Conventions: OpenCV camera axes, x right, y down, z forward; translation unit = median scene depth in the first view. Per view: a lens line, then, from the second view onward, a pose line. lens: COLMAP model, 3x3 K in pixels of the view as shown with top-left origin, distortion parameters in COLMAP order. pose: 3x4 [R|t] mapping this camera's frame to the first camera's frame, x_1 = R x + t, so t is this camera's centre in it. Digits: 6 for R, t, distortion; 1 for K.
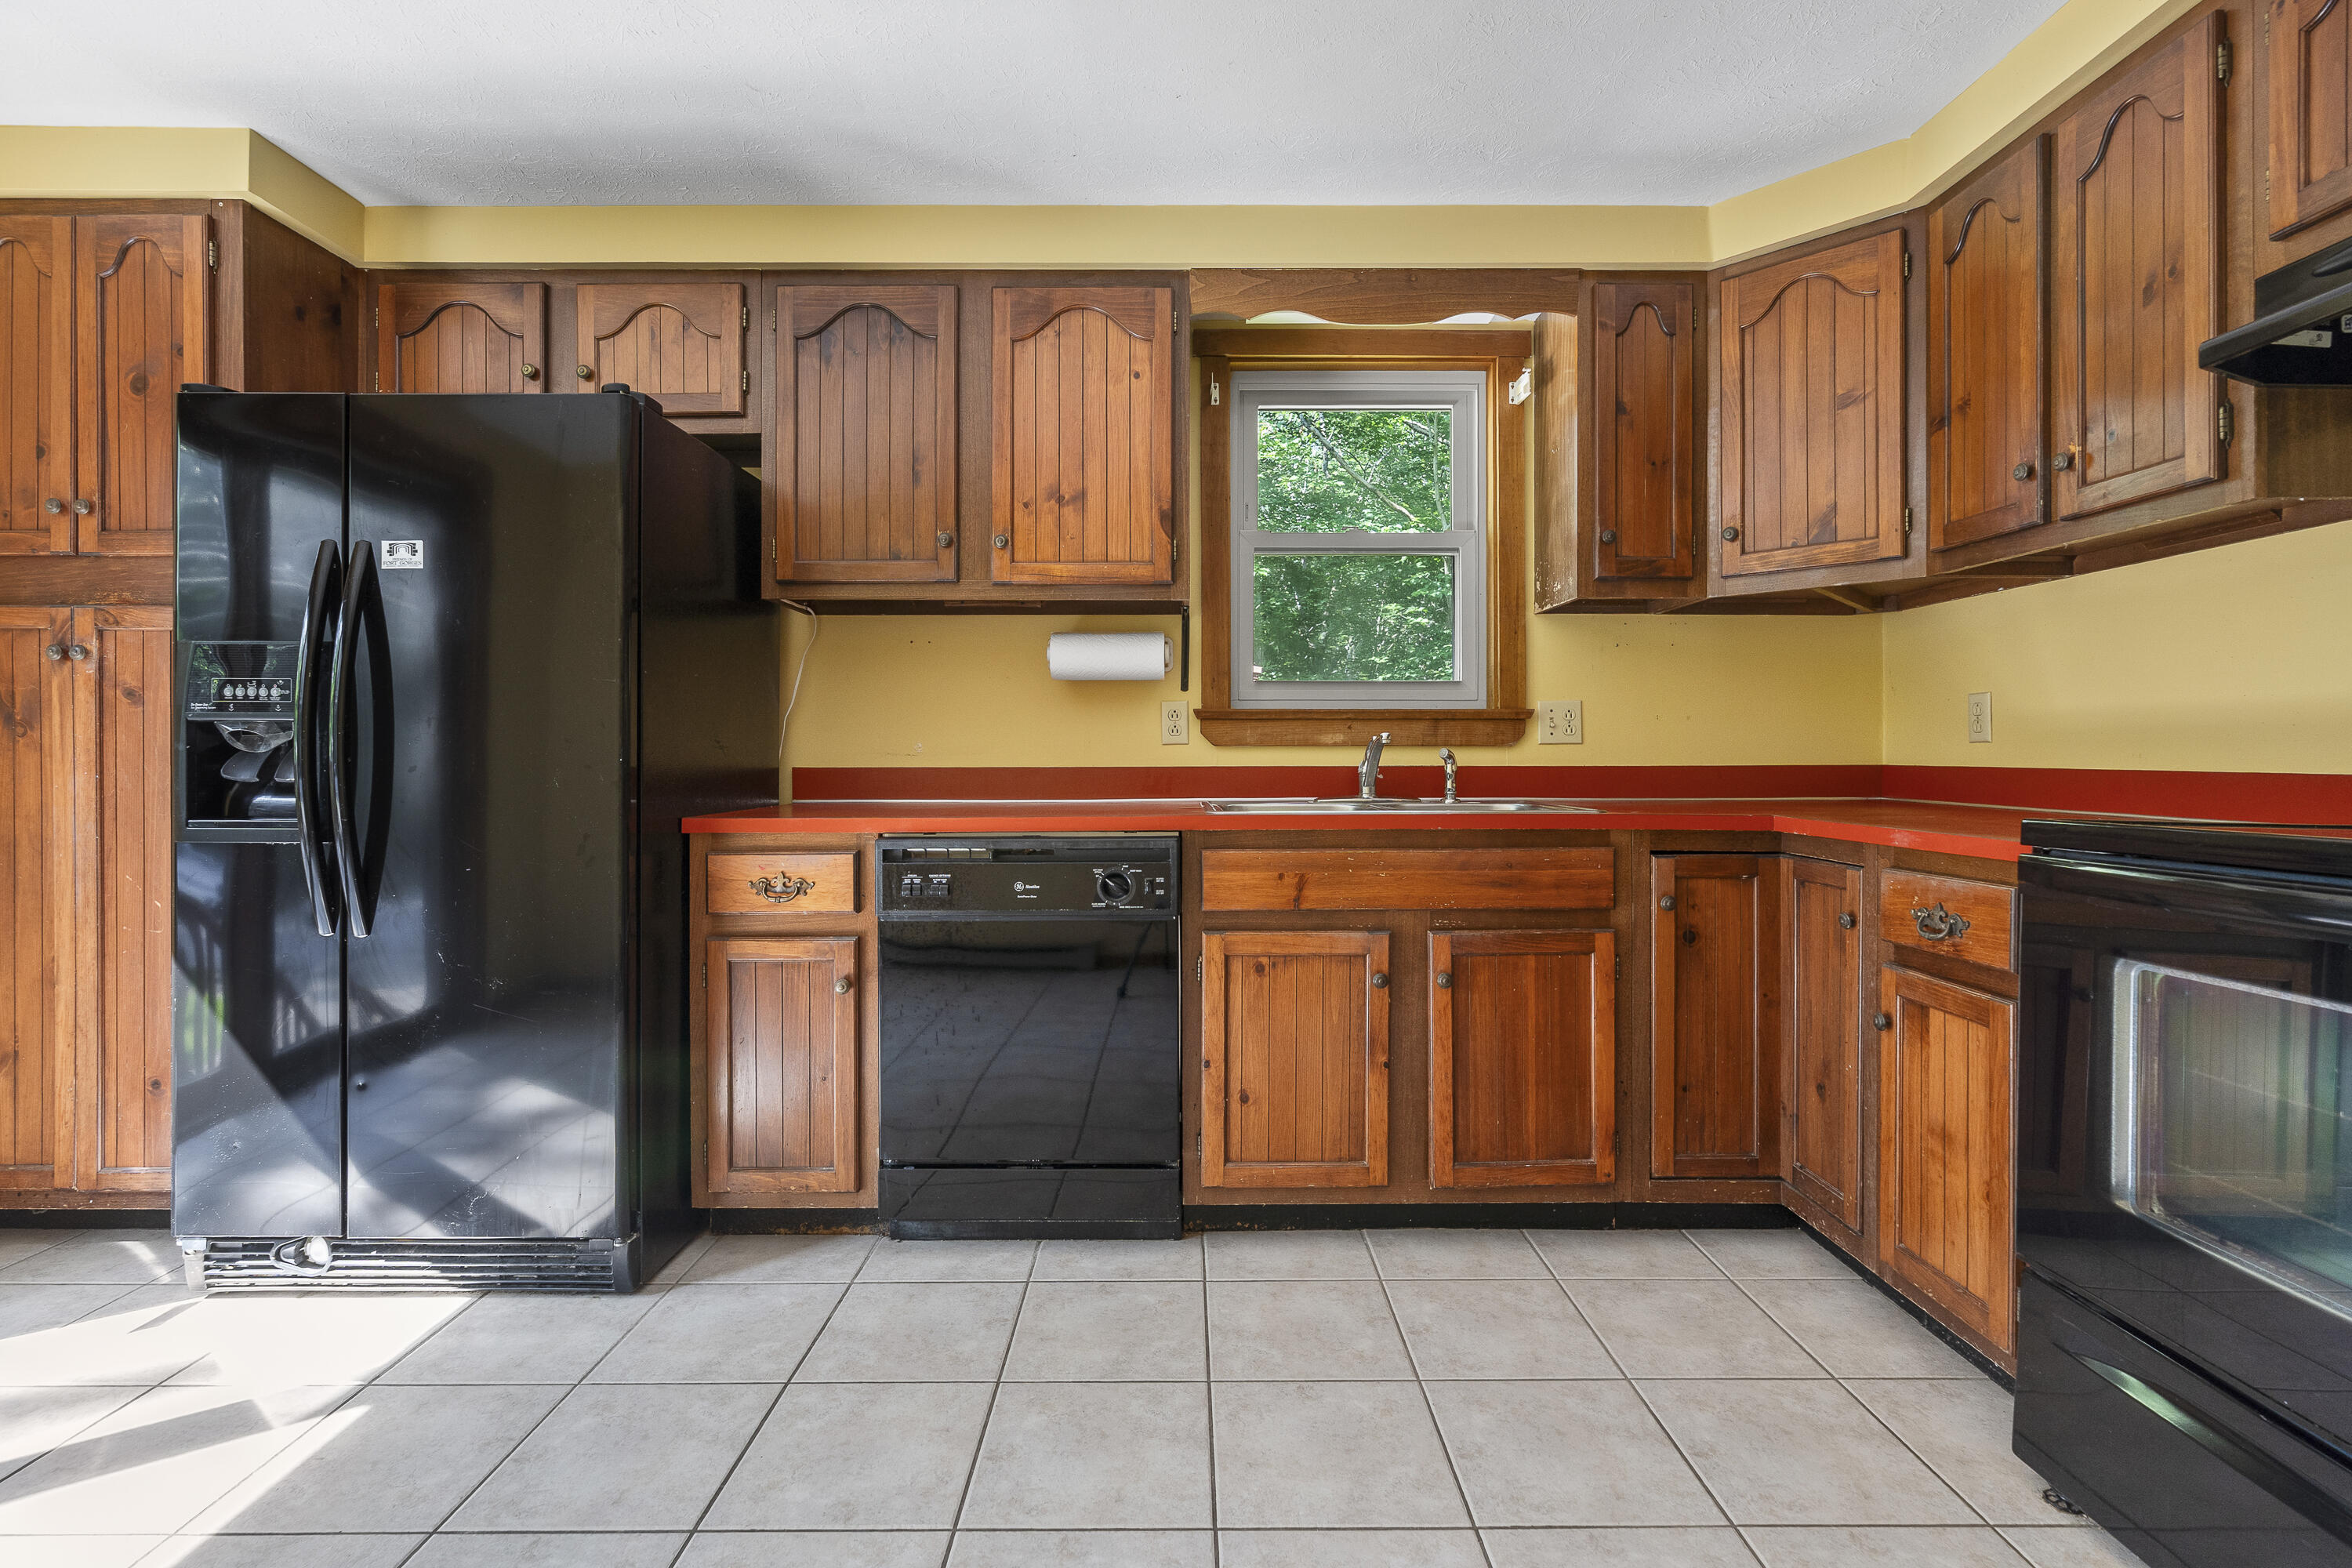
lens RADIAL K [[1072.9, 0, 1194.8], [0, 1072.9, 757.3], [0, 0, 1]] dist [-0.008695, 0.000684]
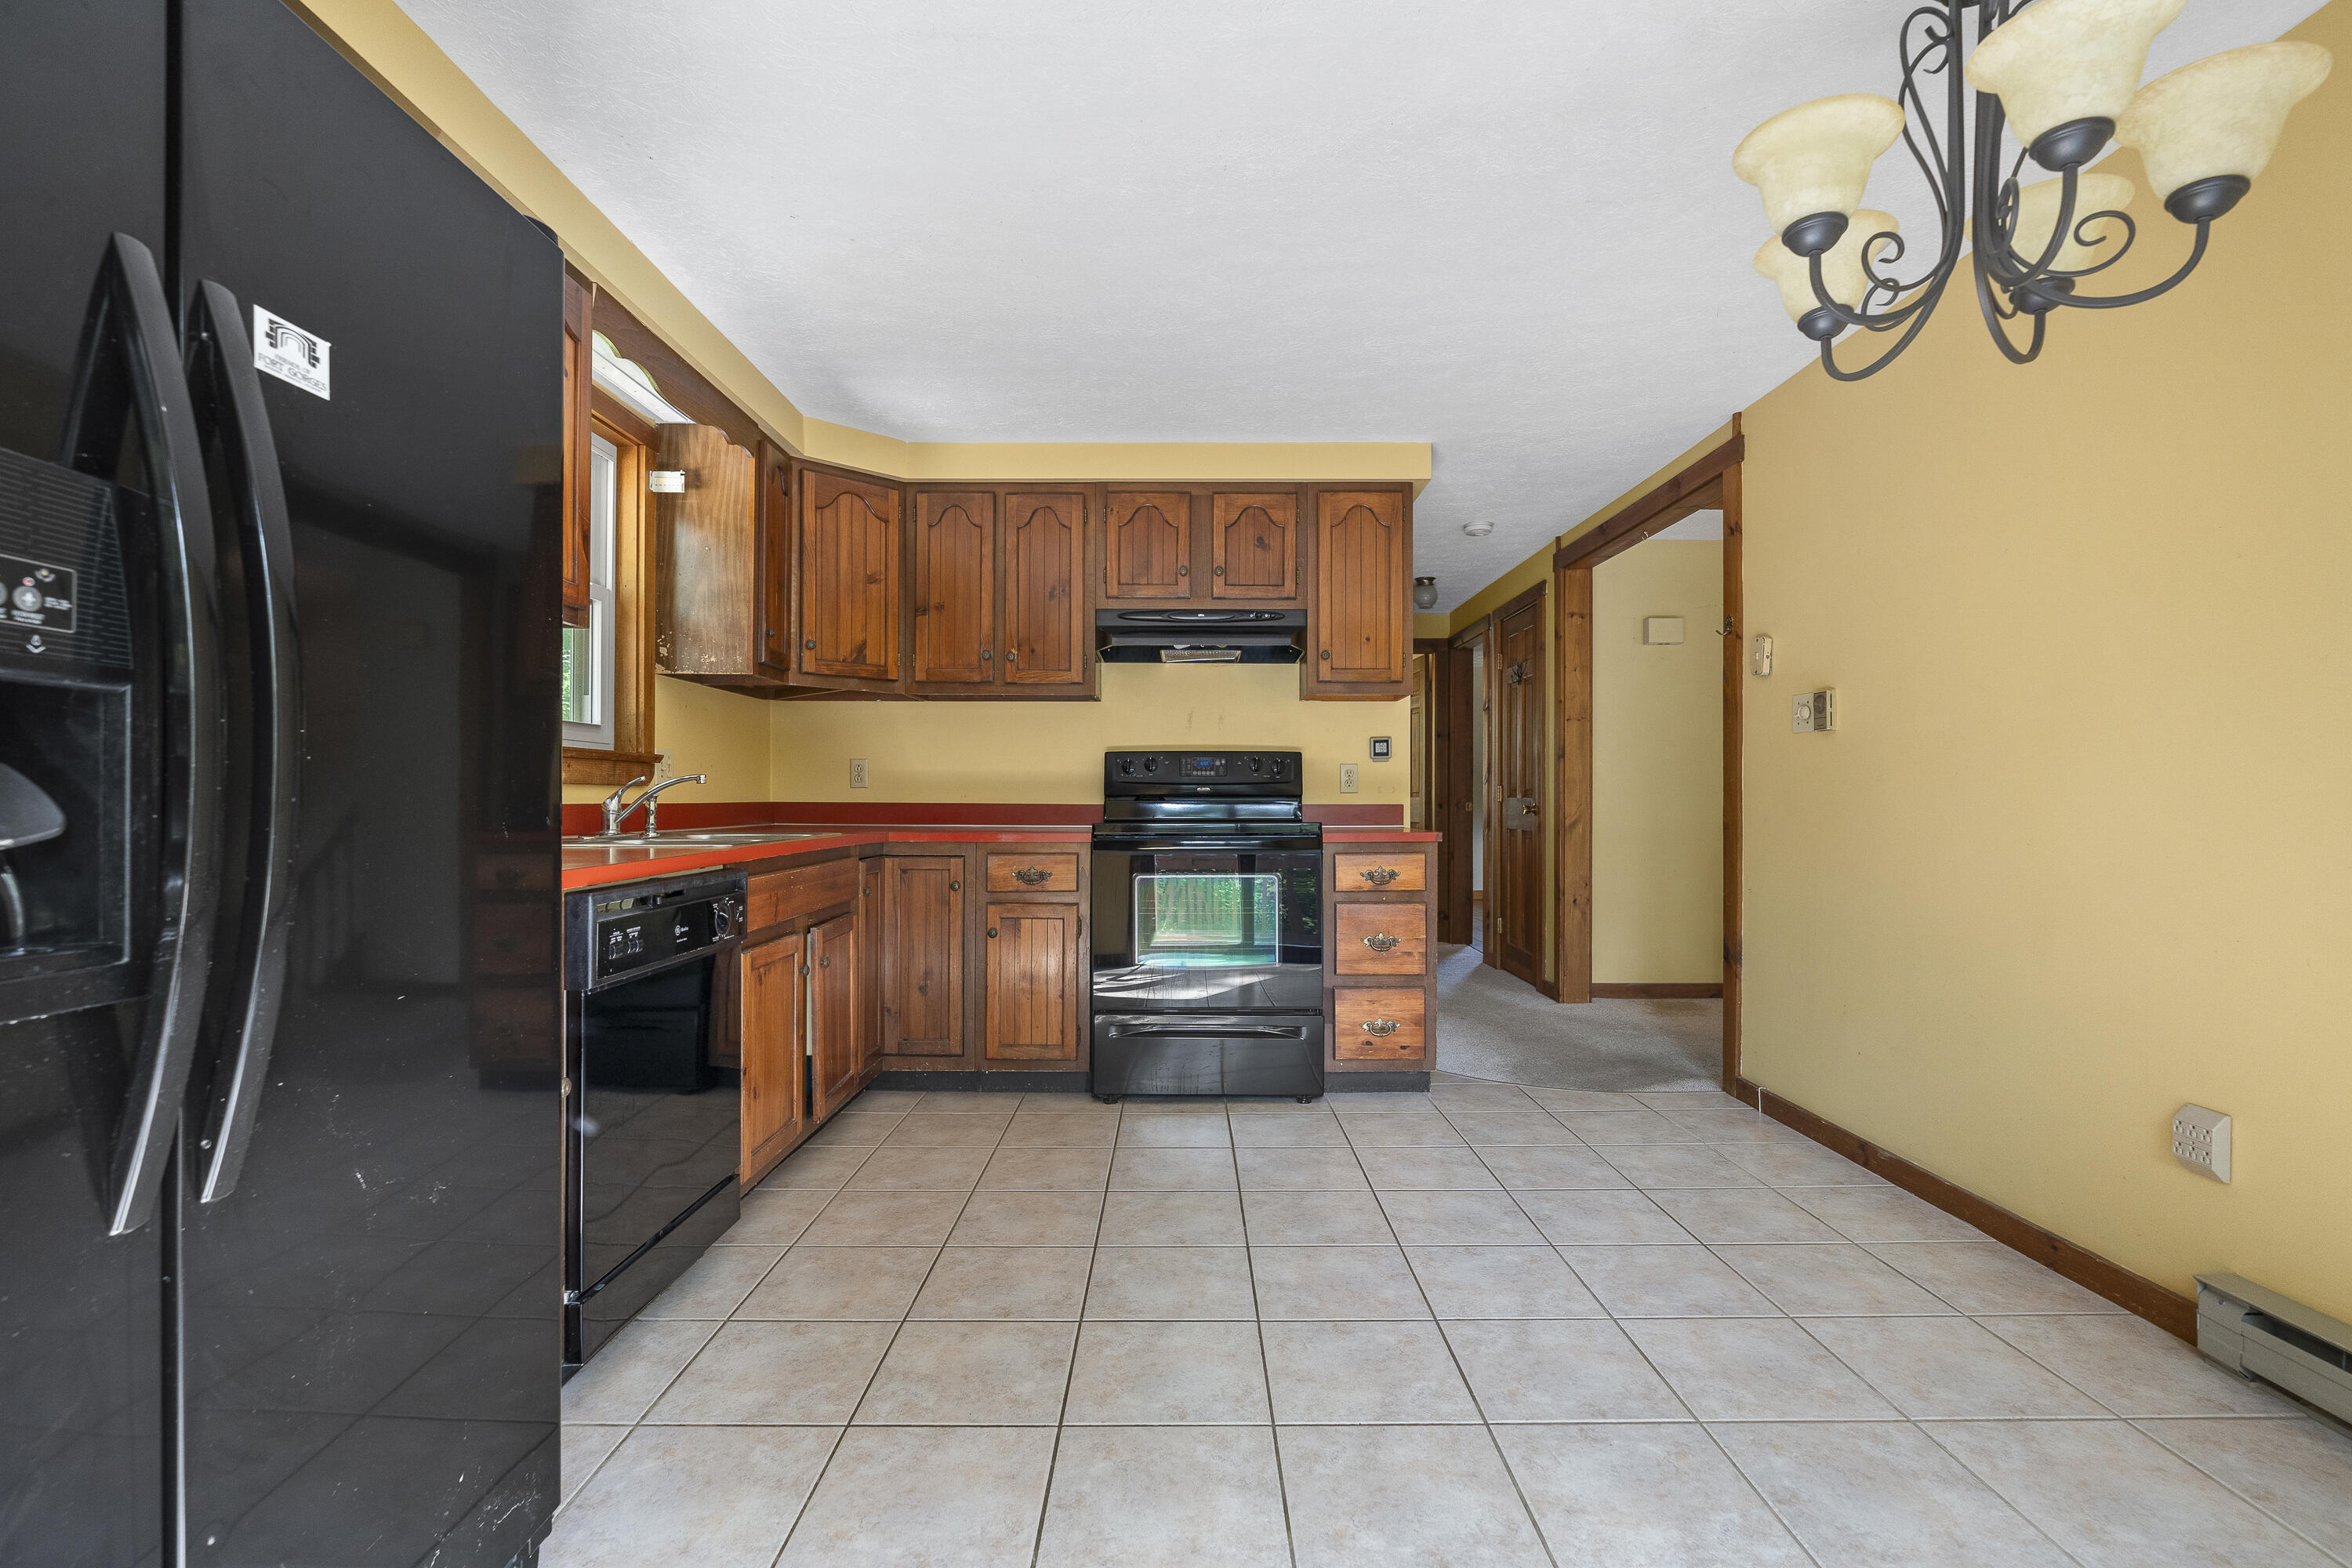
lens RADIAL K [[1072.9, 0, 1168.9], [0, 1072.9, 800.0], [0, 0, 1]] dist [-0.008695, 0.000684]
pose [[0.015961, 0.000870, 0.999872, -1.098685], [-0.002300, 0.999997, -0.000834, 0.005578], [-0.999870, -0.002286, 0.015963, 0.552317]]
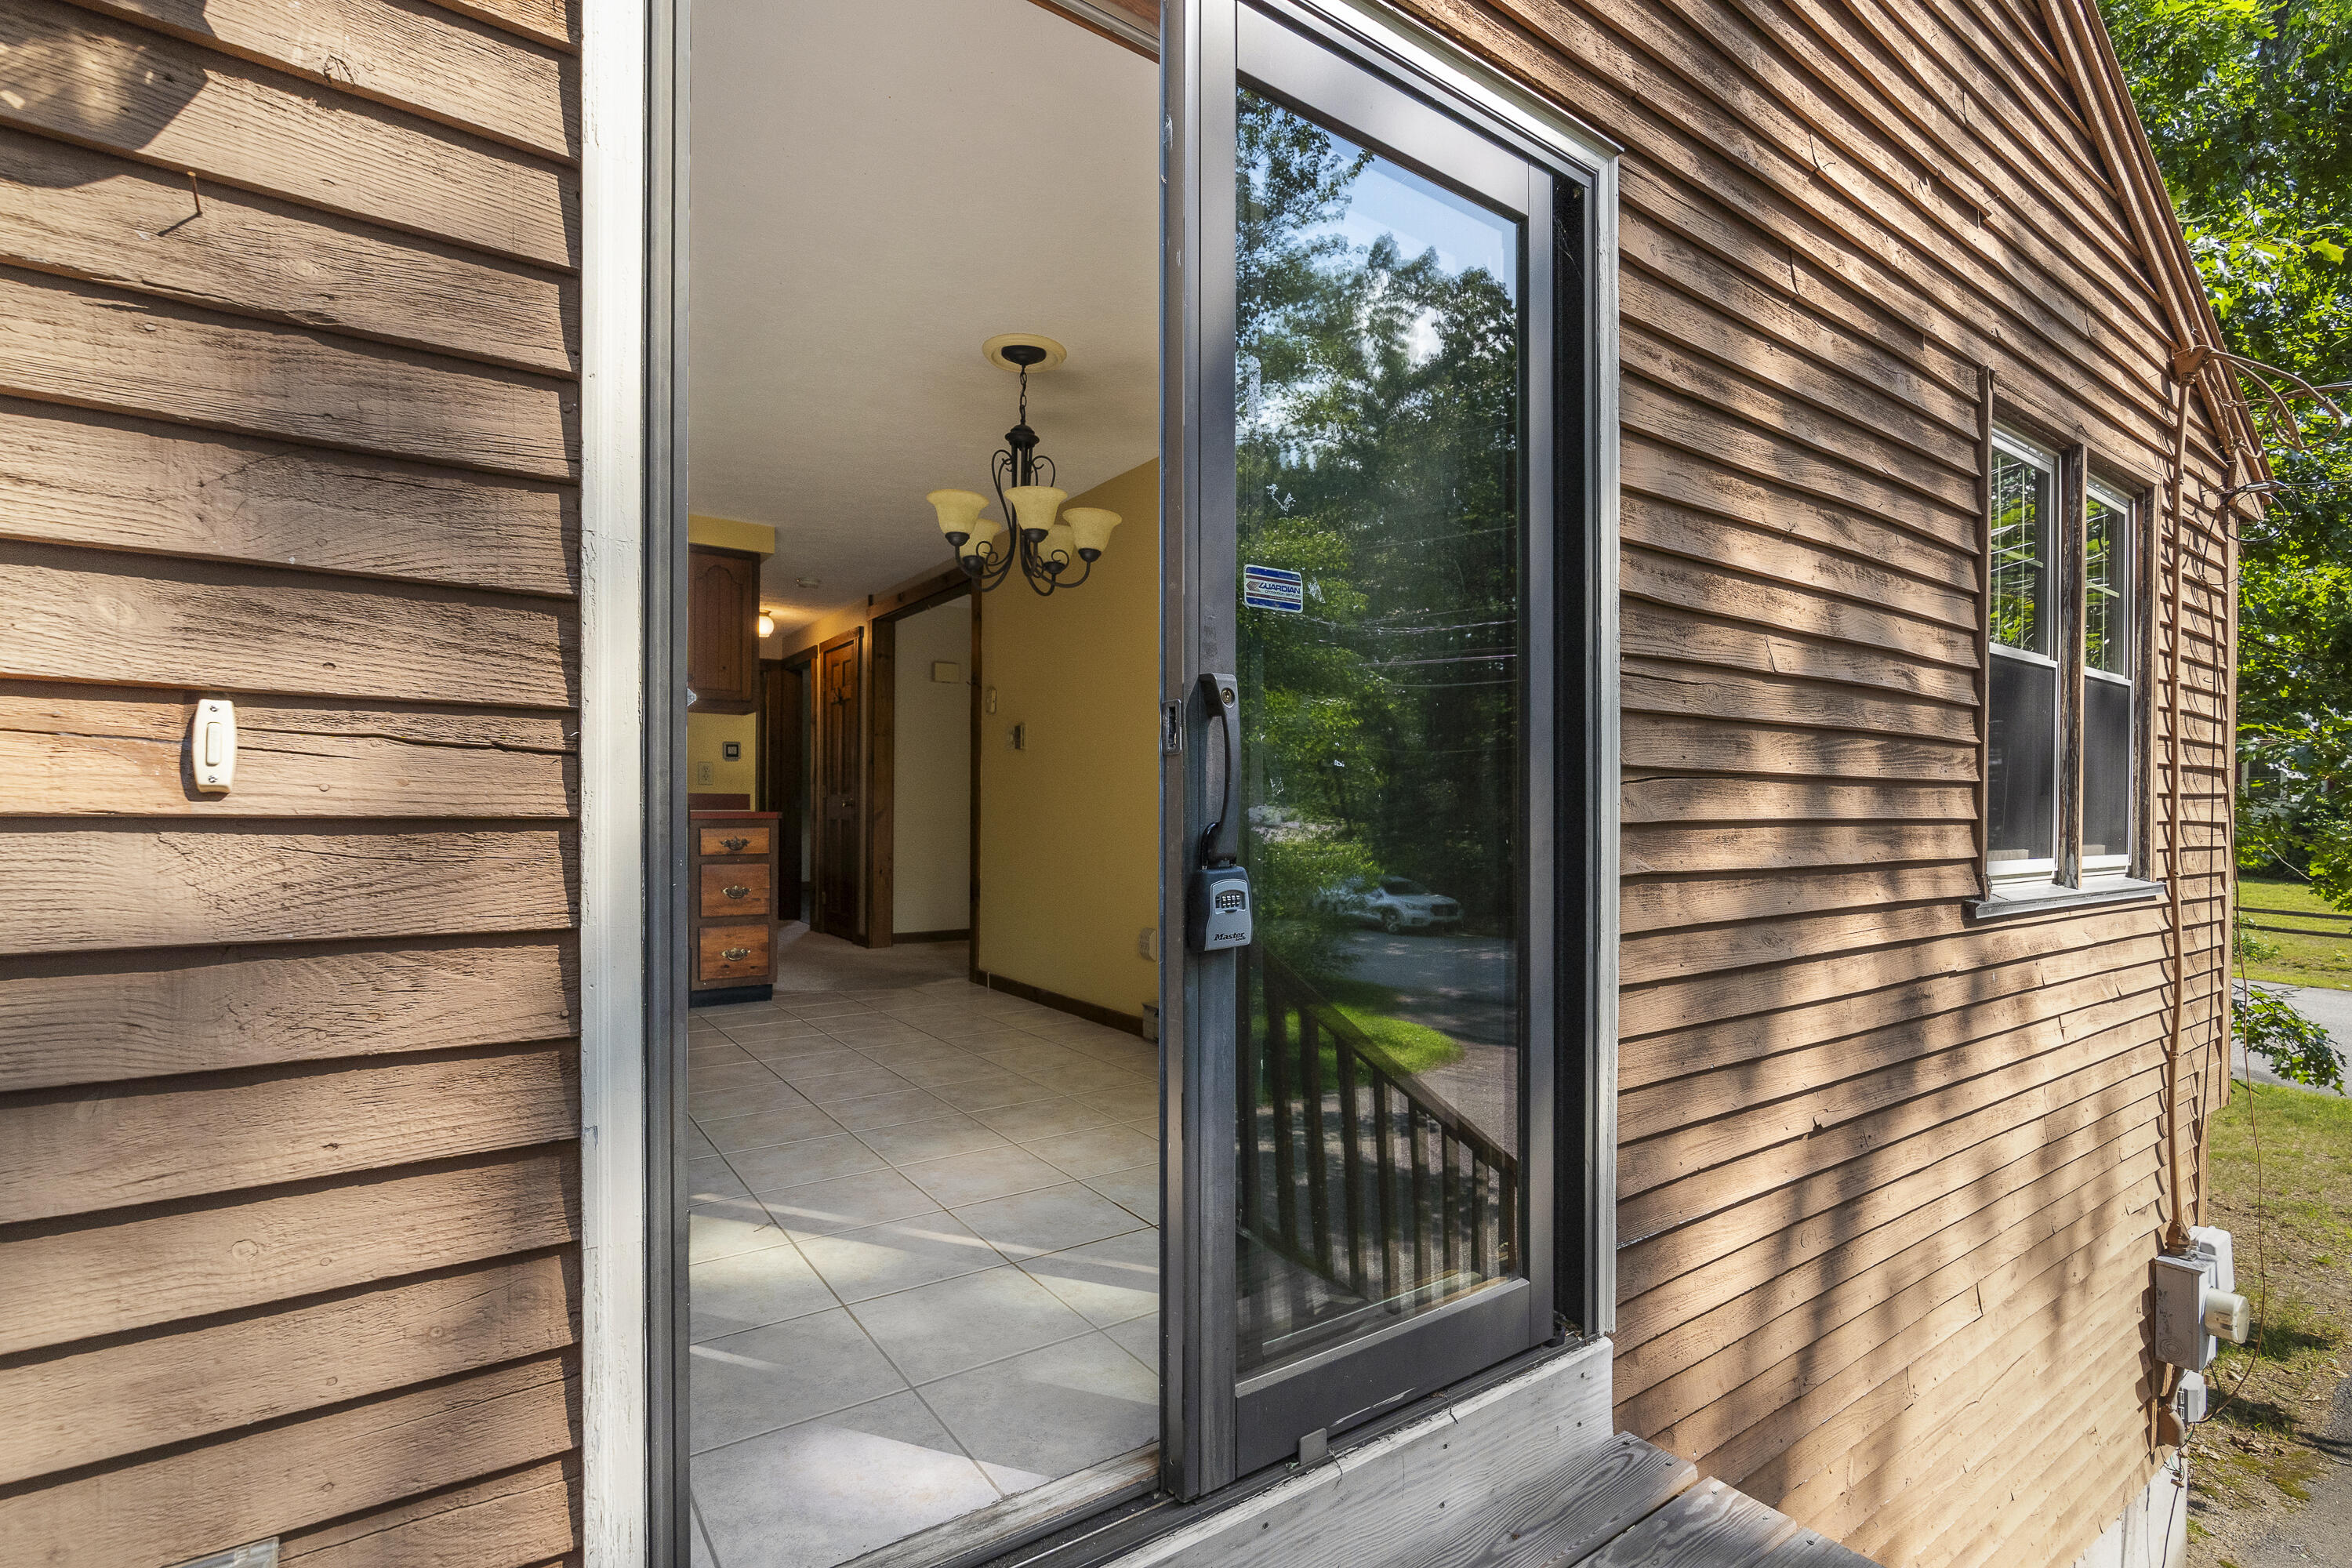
lens RADIAL K [[1072.9, 0, 1173.9], [0, 1072.9, 809.7], [0, 0, 1]] dist [-0.008695, 0.000684]
pose [[-0.562275, -0.001350, 0.826949, -1.846983], [-0.006422, 0.999976, -0.002734, 0.050112], [-0.826926, -0.006848, -0.562270, 0.764612]]
